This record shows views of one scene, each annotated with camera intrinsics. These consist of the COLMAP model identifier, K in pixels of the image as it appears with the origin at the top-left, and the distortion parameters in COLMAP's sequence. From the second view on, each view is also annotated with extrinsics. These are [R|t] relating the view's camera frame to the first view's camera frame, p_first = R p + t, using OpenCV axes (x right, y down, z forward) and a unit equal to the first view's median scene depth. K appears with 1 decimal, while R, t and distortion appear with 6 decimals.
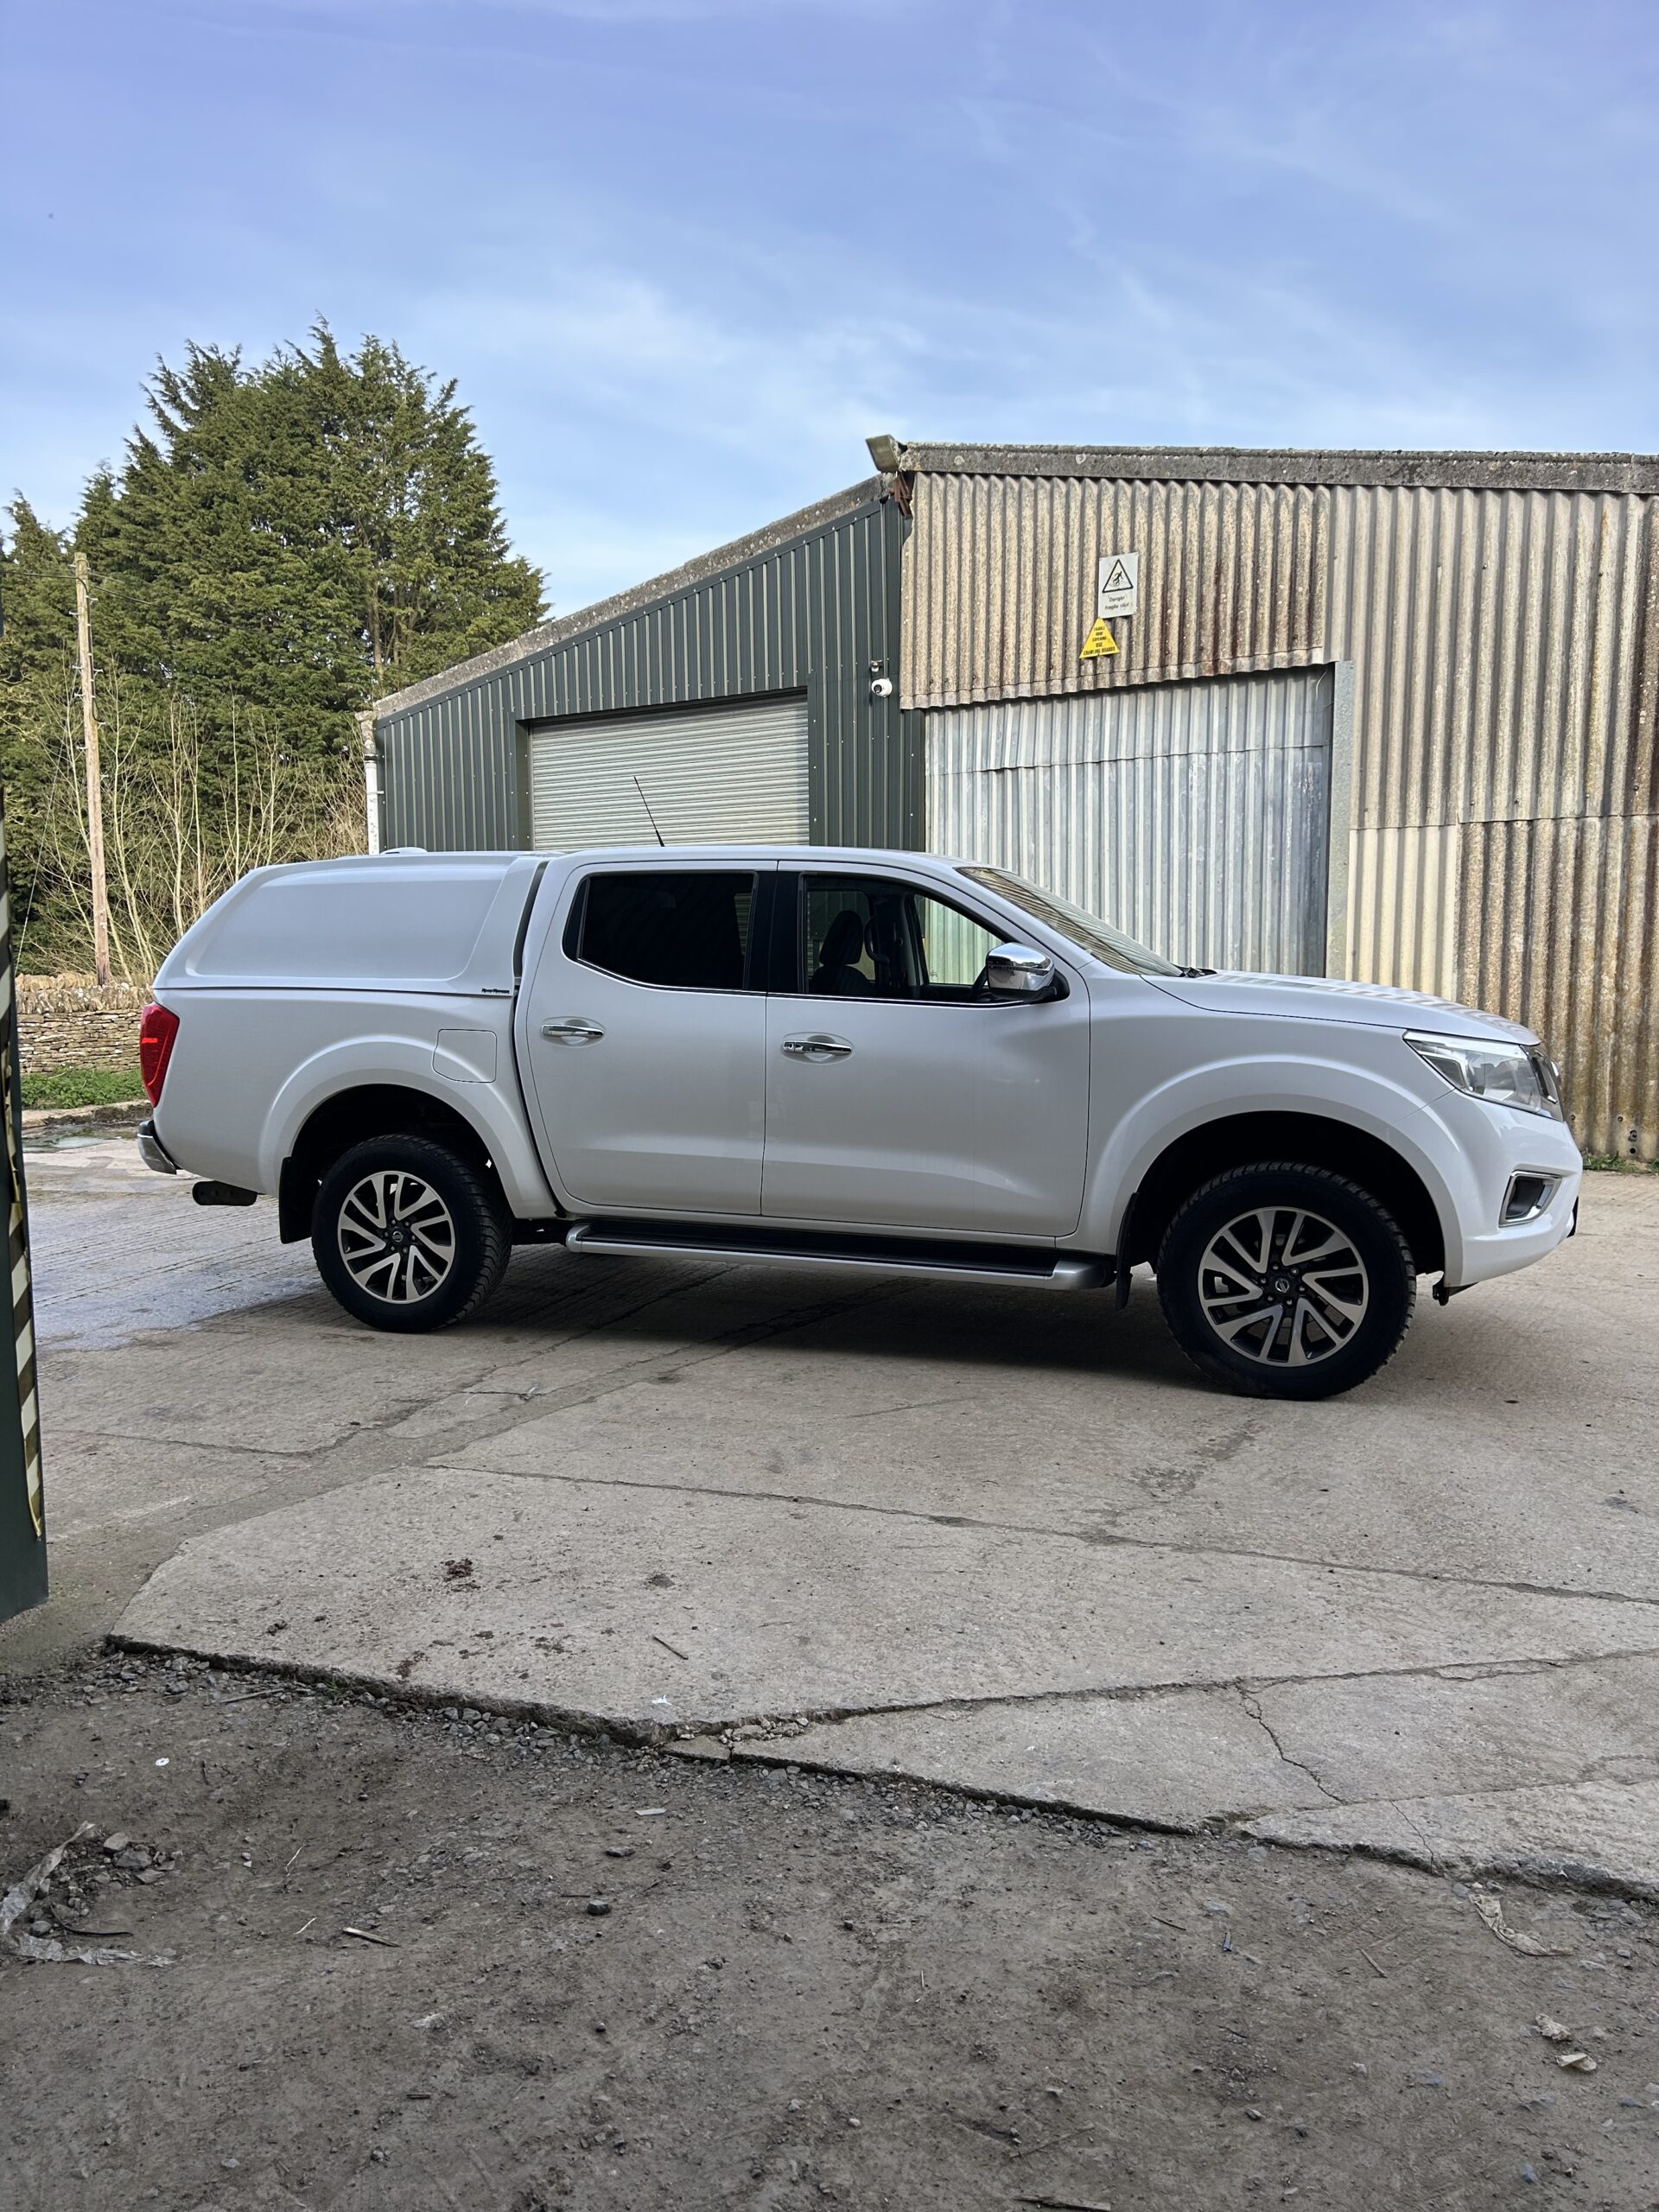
lens RADIAL K [[1621.1, 0, 824.7], [0, 1621.1, 1135.5], [0, 0, 1]] dist [0.003509, -0.001268]
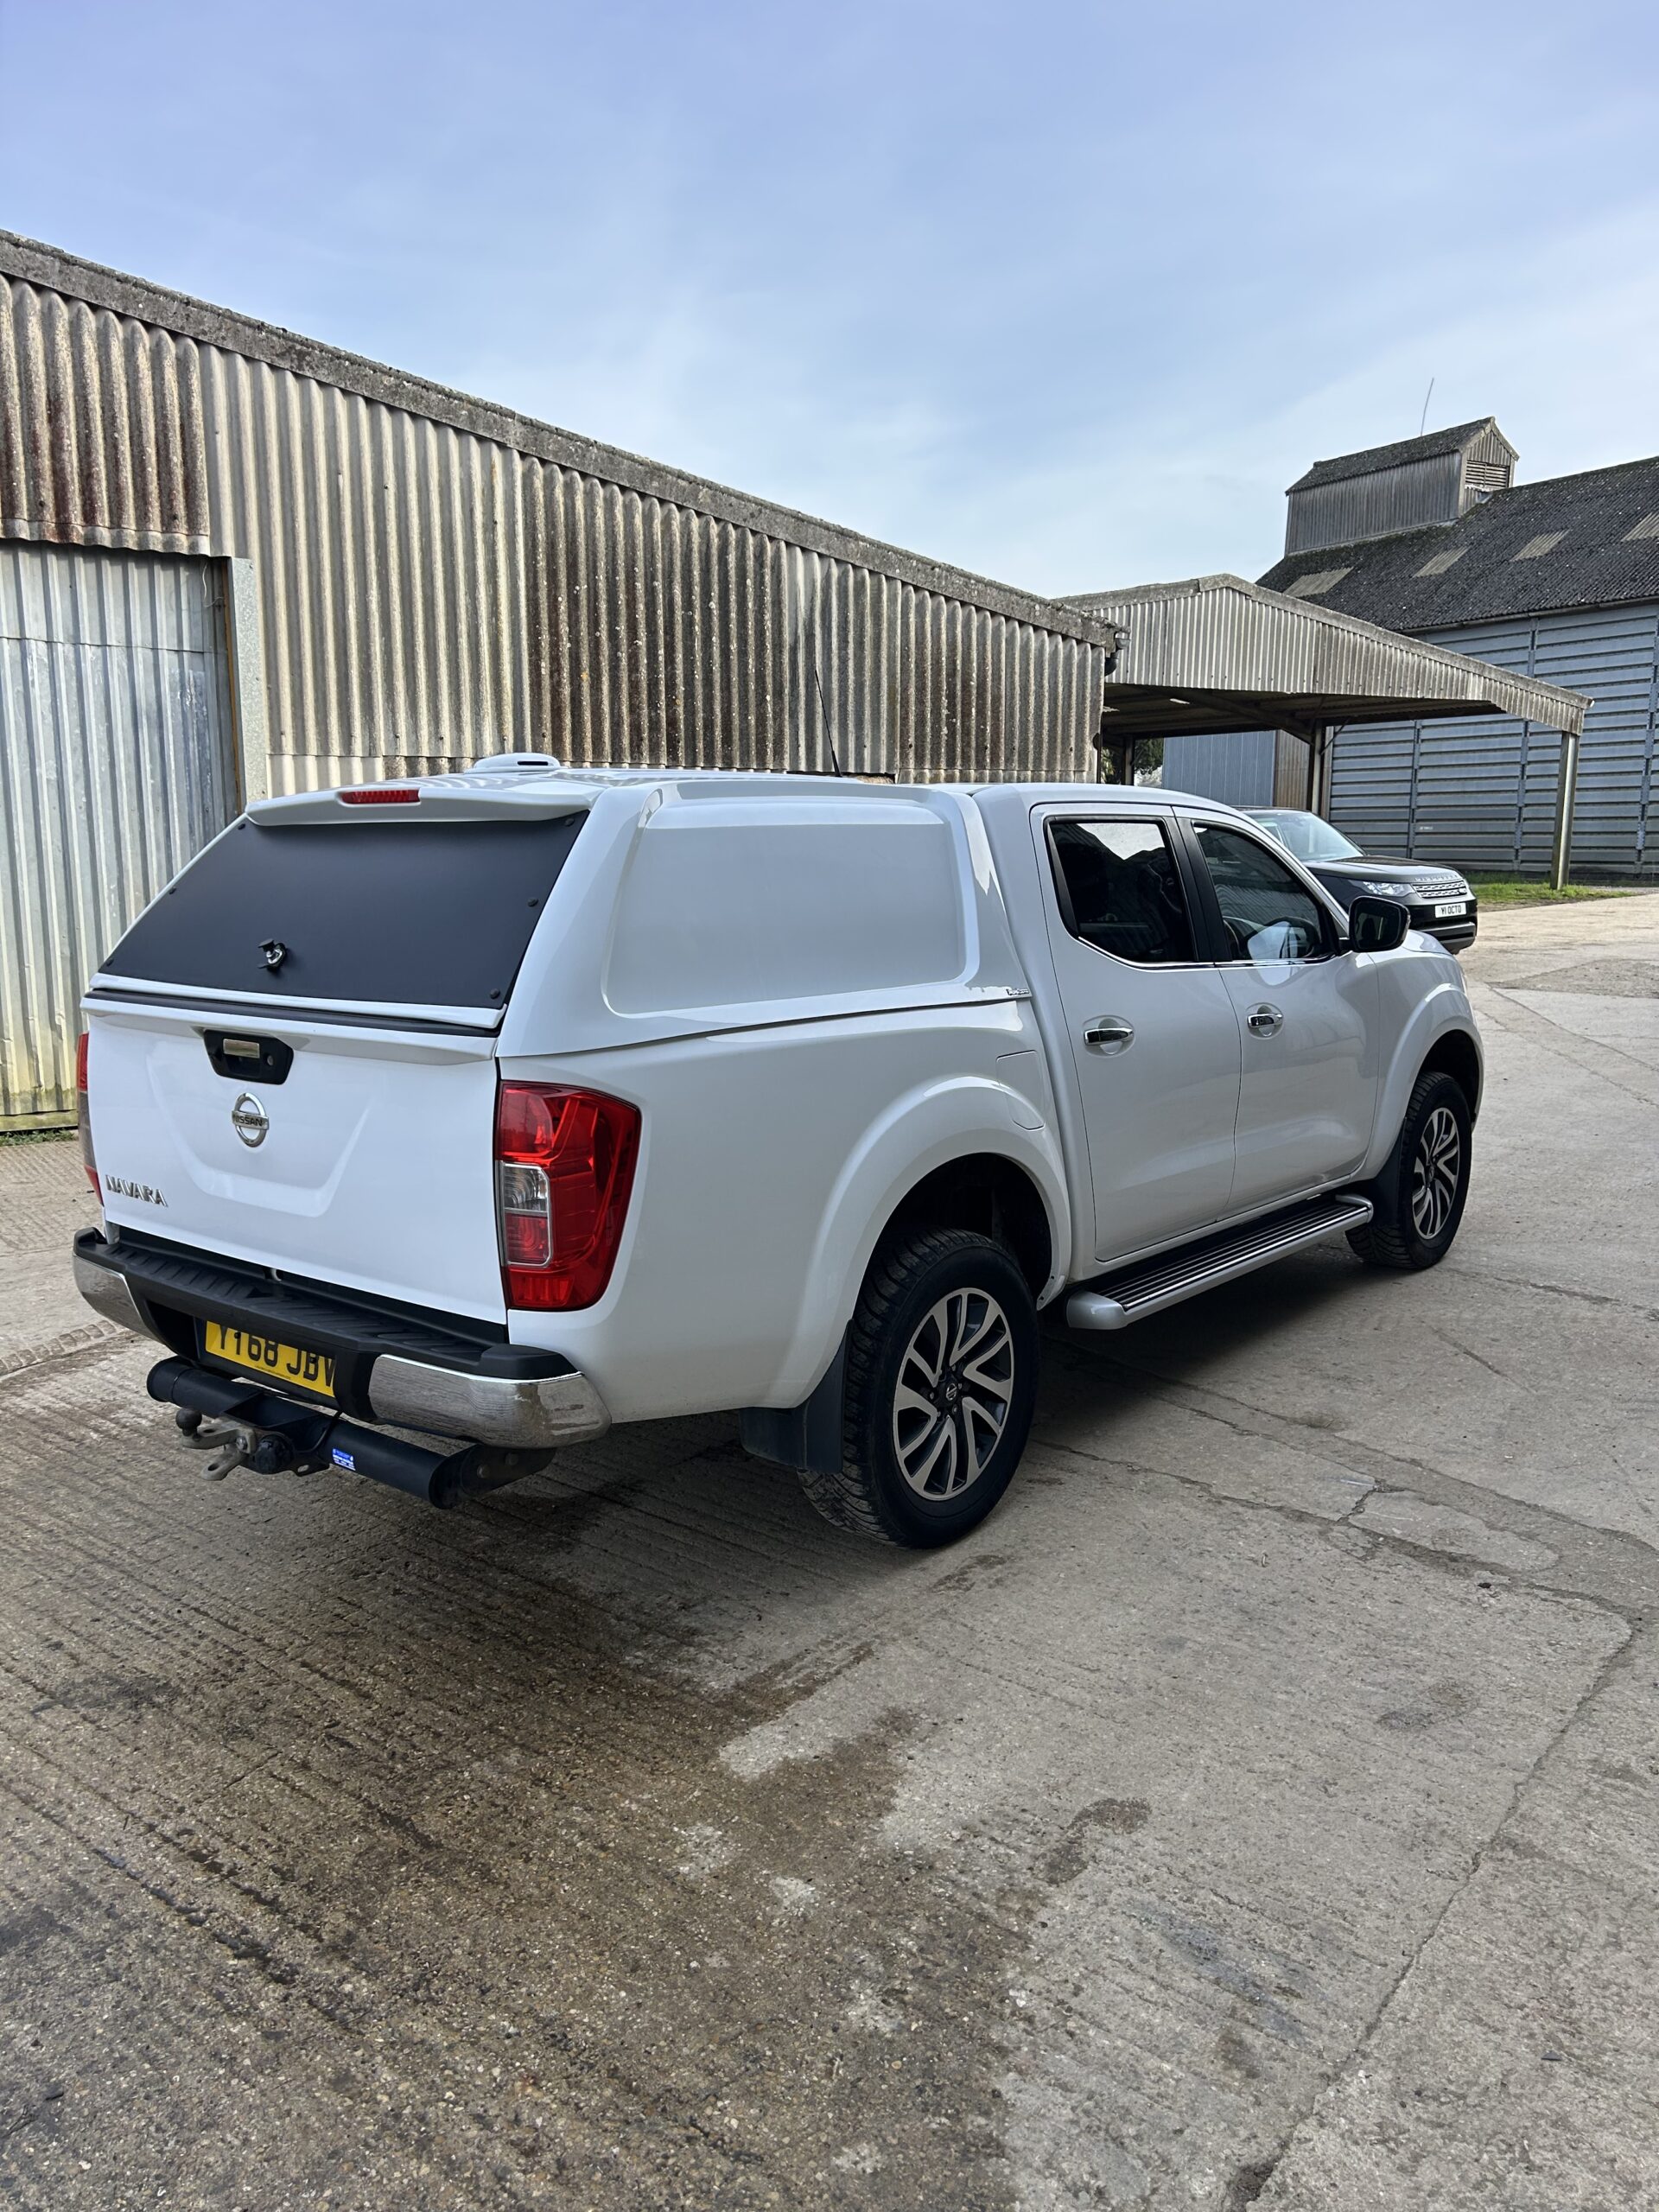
lens RADIAL K [[1652.6, 0, 788.1], [0, 1652.6, 1118.6], [0, 0, 1]] dist [0.041922, -0.034044]
pose [[0.362402, -0.149620, 0.919934, -0.442720], [0.115732, 0.986616, 0.114873, -0.064070], [-0.924808, 0.064836, 0.374867, 0.413041]]
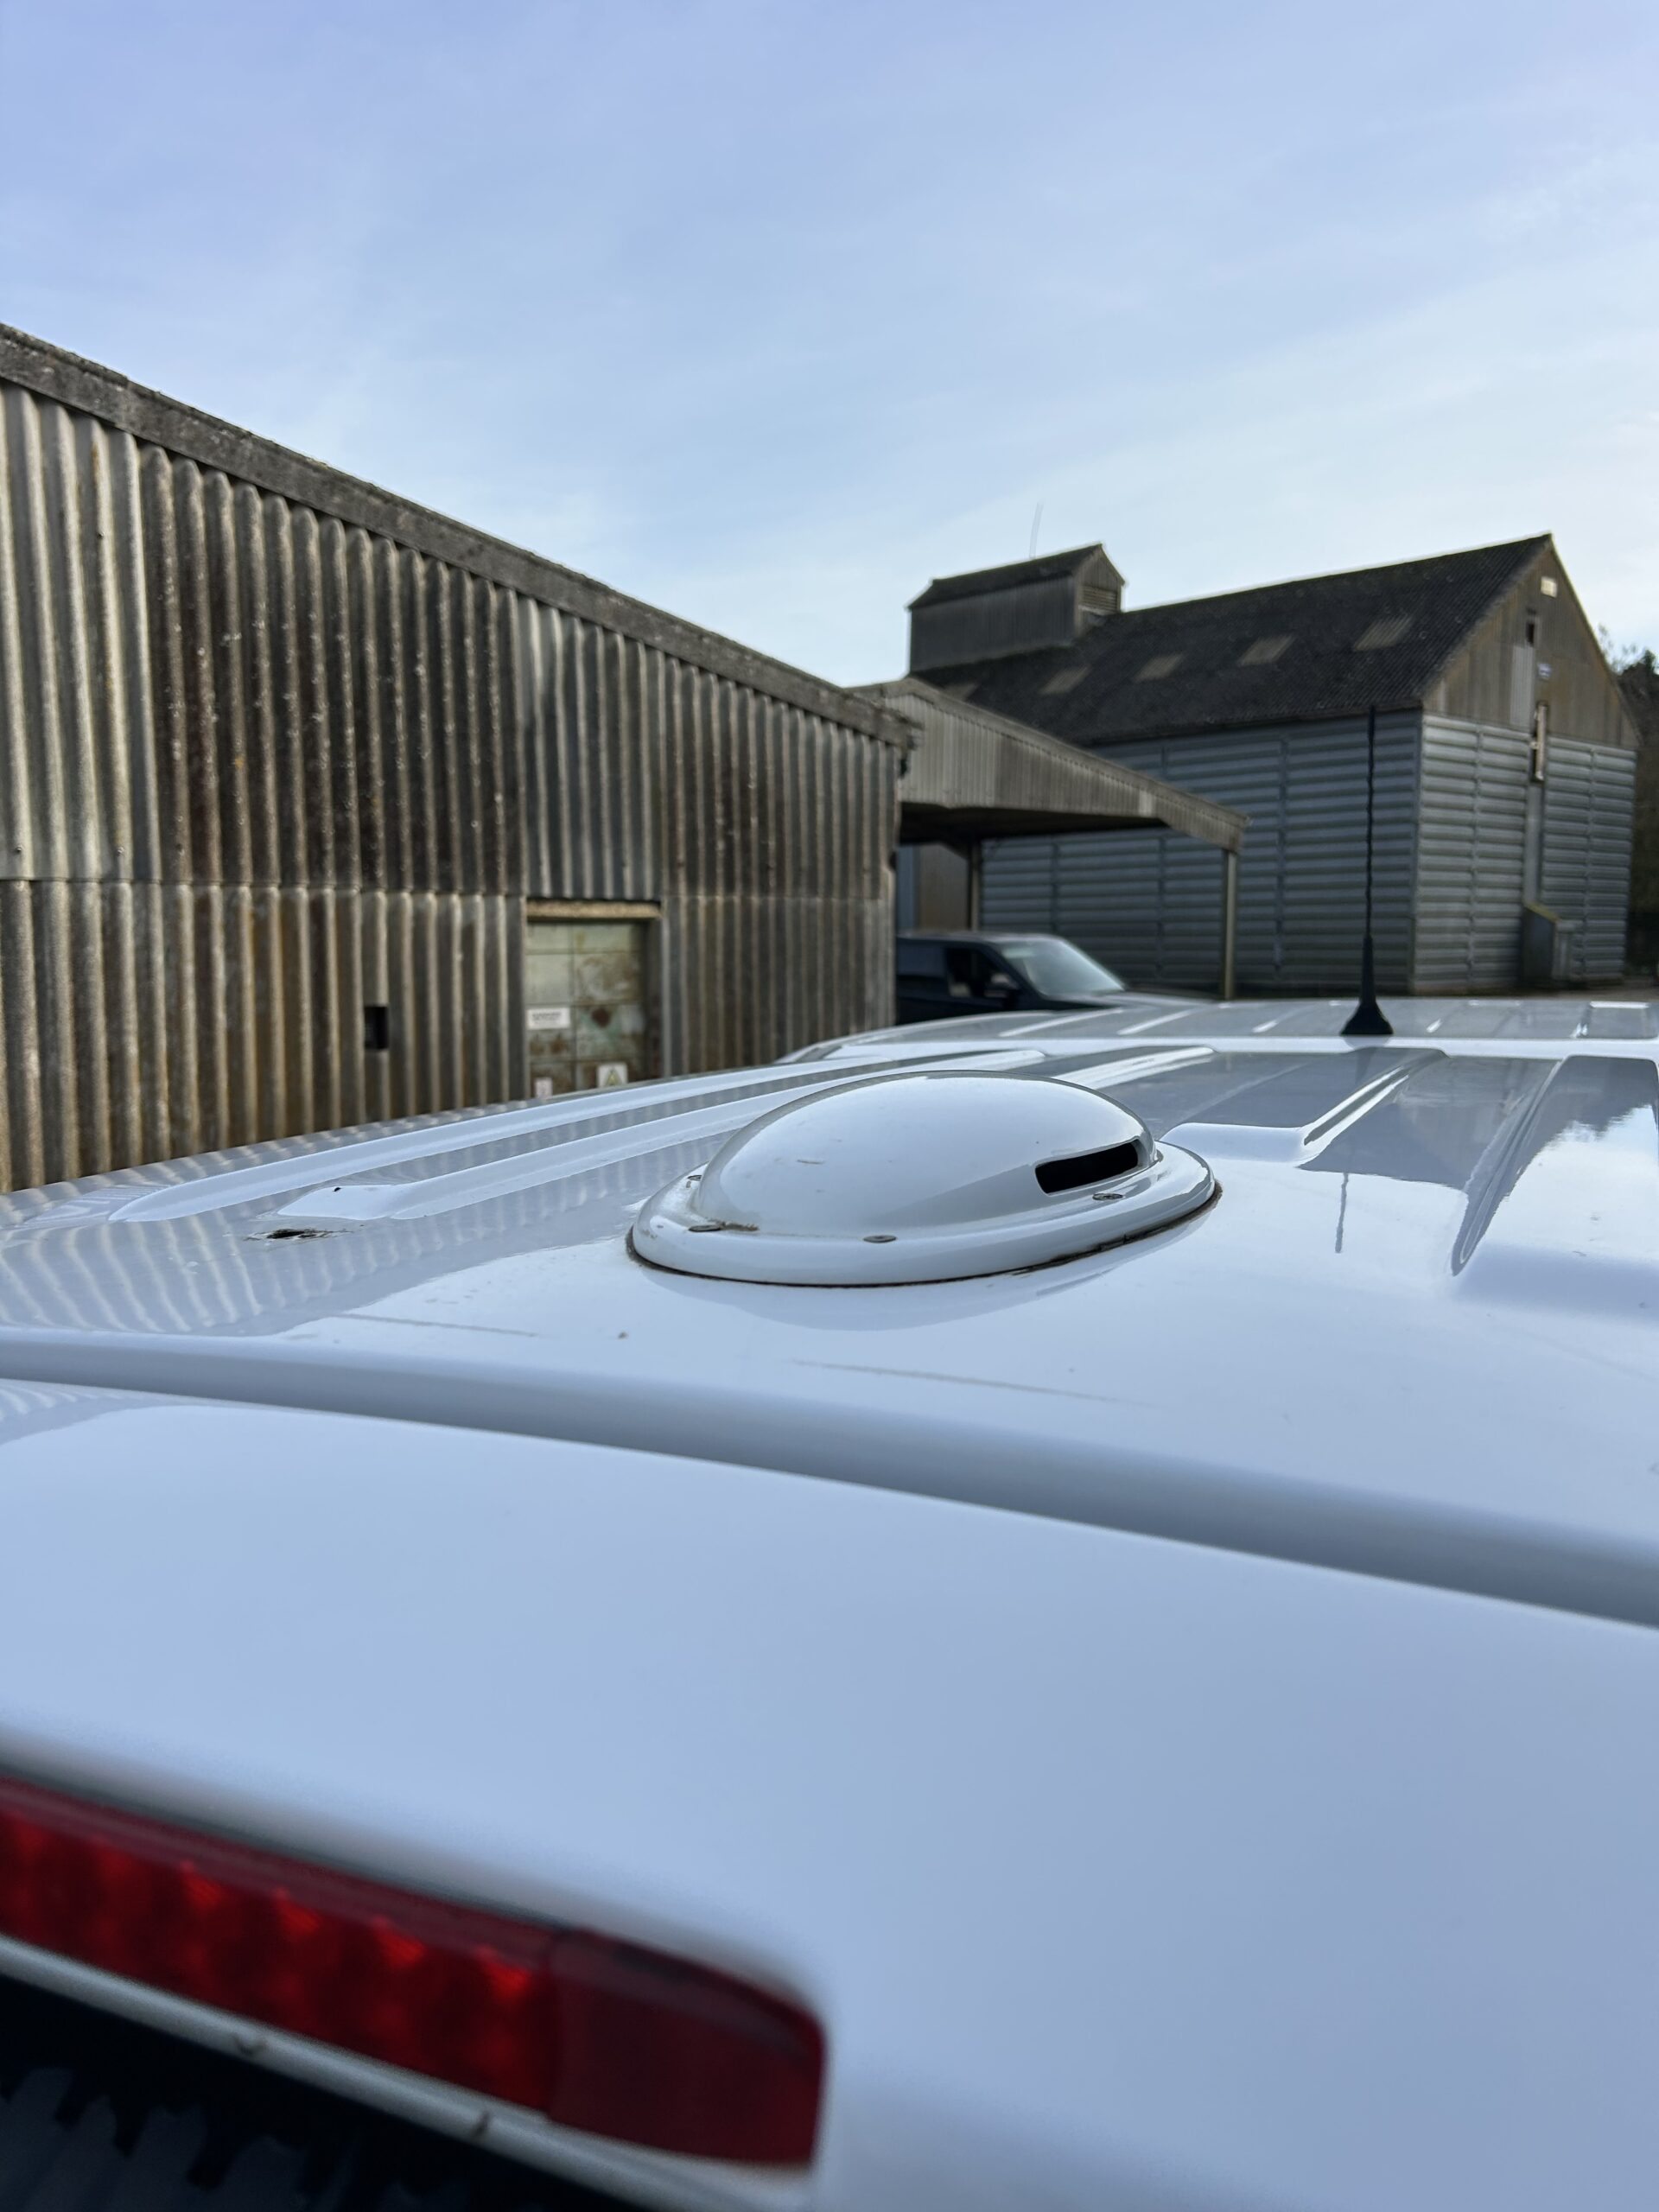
lens RADIAL K [[1696.3, 0, 815.2], [0, 1696.3, 1110.5], [0, 0, 1]] dist [0.030053, -0.037299]
pose [[0.117464, -0.091872, 0.988818, -0.211625], [0.129386, 0.988640, 0.076485, -0.106987], [-0.984612, 0.118955, 0.128016, 0.575568]]
